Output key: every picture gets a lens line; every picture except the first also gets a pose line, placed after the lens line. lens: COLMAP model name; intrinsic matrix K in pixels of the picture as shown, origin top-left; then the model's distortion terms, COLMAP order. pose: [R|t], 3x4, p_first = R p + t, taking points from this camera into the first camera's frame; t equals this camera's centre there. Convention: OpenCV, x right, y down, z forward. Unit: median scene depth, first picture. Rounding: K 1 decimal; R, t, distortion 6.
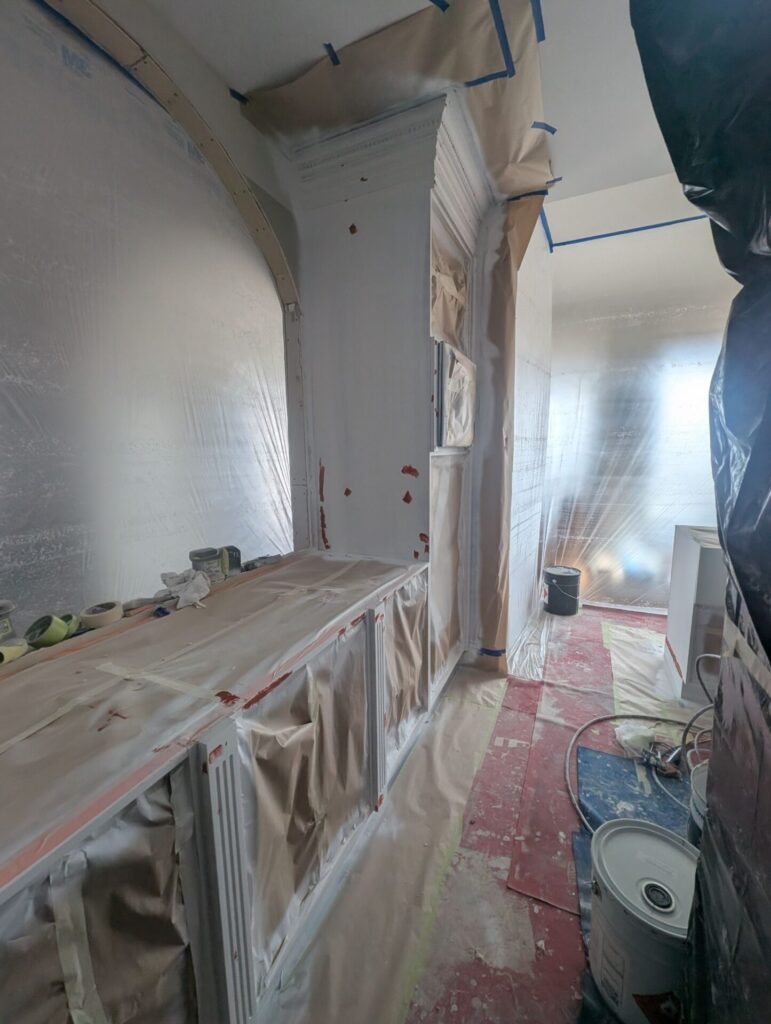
lens RADIAL K [[418.0, 0, 384.5], [0, 418.0, 511.9], [0, 0, 1]] dist [-0.010844, -0.000016]
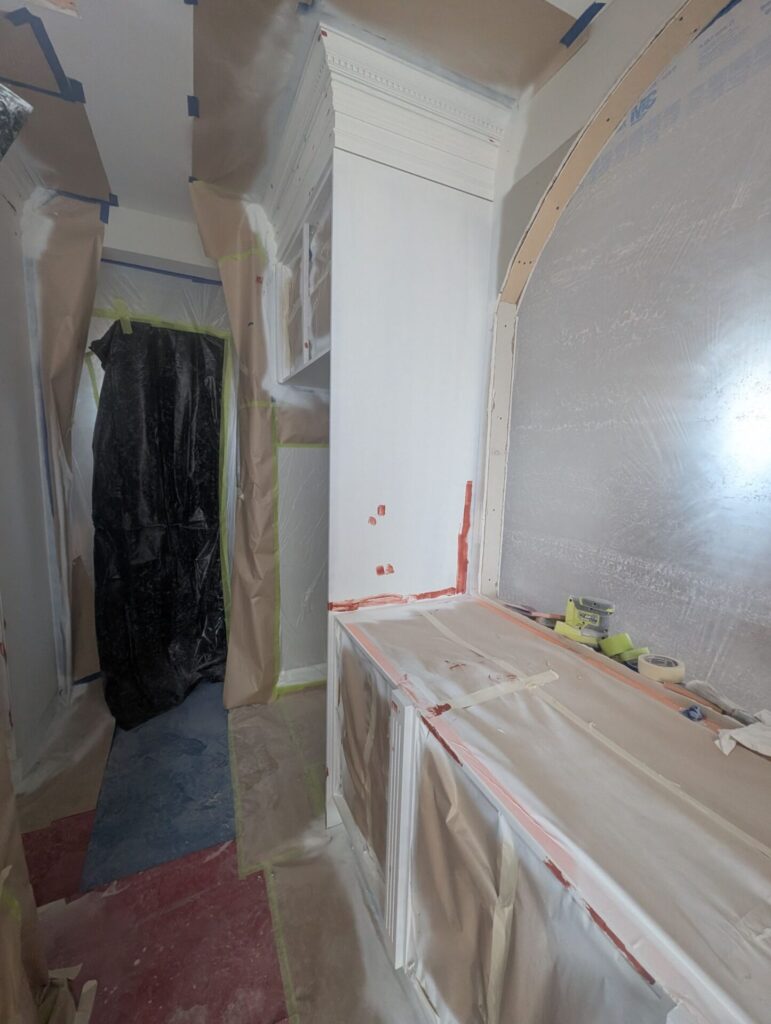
lens RADIAL K [[418.0, 0, 383.3], [0, 418.0, 510.0], [0, 0, 1]] dist [-0.010844, -0.000016]
pose [[-0.646904, 0.093422, -0.756827, 0.474147], [-0.139900, 0.961083, 0.238216, -0.282556], [0.749629, 0.259983, -0.608659, 1.345068]]
